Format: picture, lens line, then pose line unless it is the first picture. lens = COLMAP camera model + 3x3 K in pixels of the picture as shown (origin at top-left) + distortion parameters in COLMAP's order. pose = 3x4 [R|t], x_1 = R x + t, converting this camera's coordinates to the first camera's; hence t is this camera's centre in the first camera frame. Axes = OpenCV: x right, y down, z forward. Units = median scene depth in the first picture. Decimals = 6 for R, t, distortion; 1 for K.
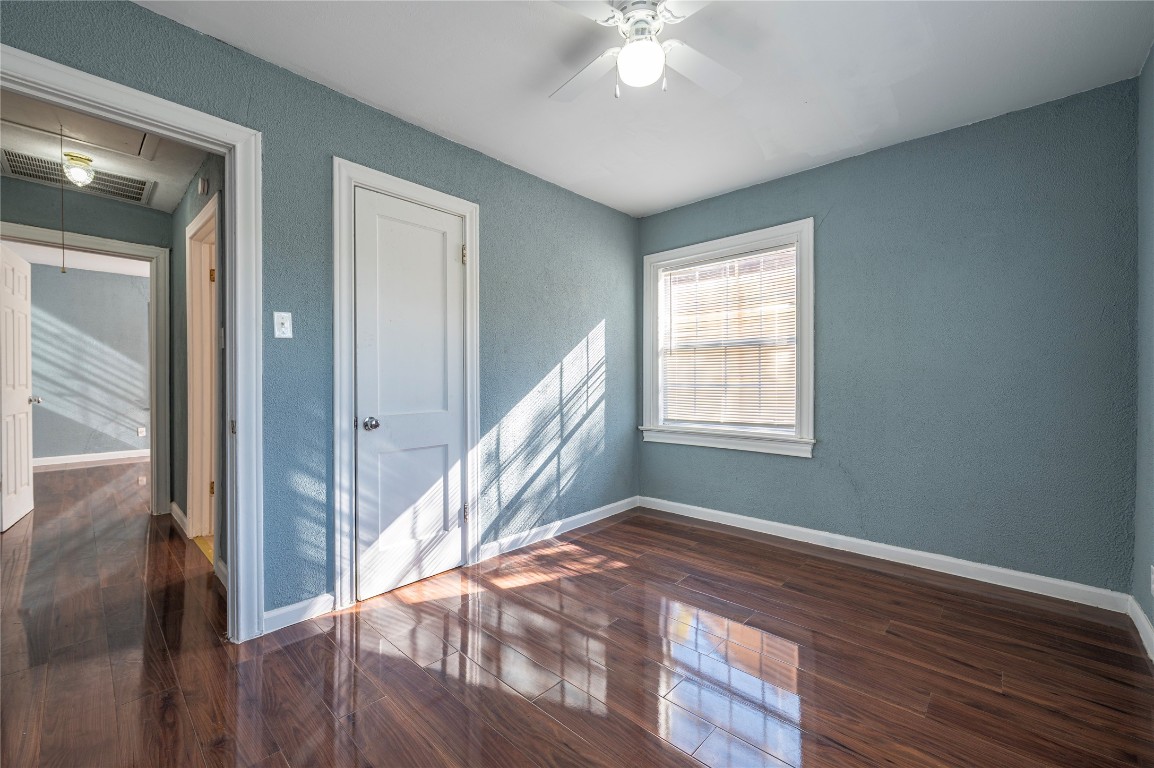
lens RADIAL K [[490.7, 0, 590.6], [0, 490.7, 383.2], [0, 0, 1]] dist [0.008430, 0.000197]
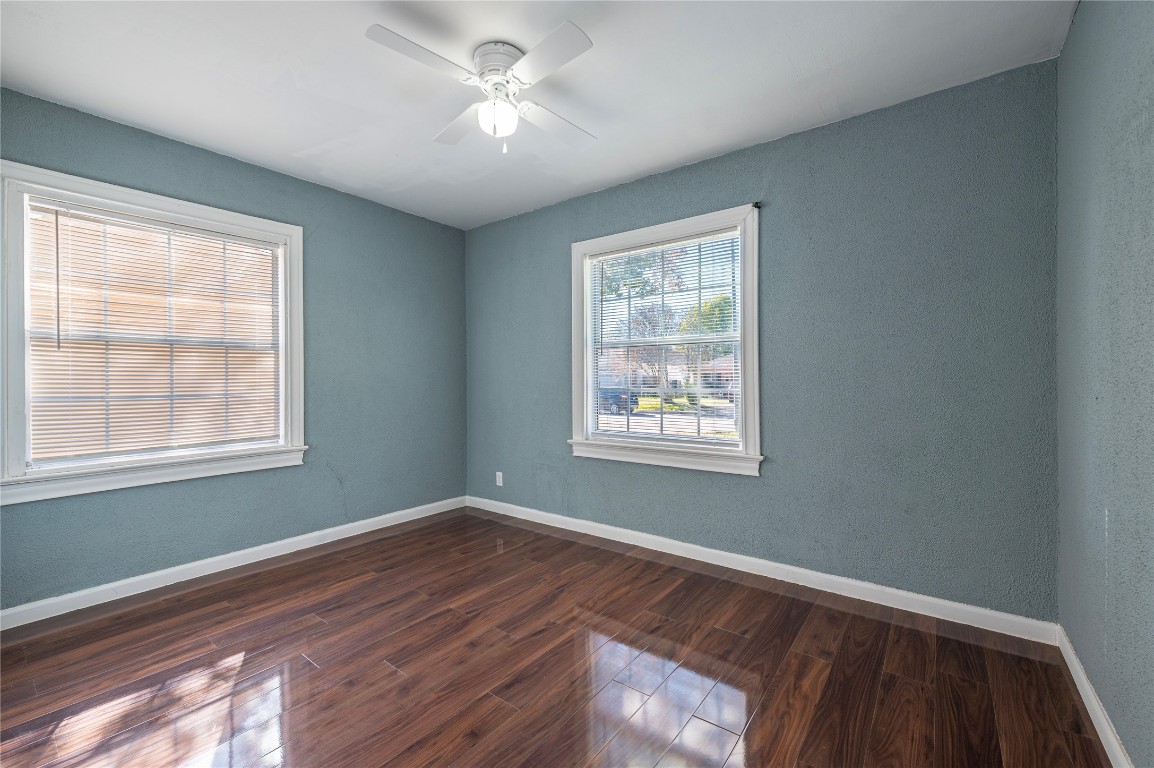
lens RADIAL K [[490.7, 0, 590.6], [0, 490.7, 383.2], [0, 0, 1]] dist [0.008430, 0.000197]
pose [[-0.134171, -0.002909, 0.990954, -0.676726], [0.010882, 0.999931, 0.004408, -0.013985], [-0.990898, 0.011375, -0.134130, 0.583963]]
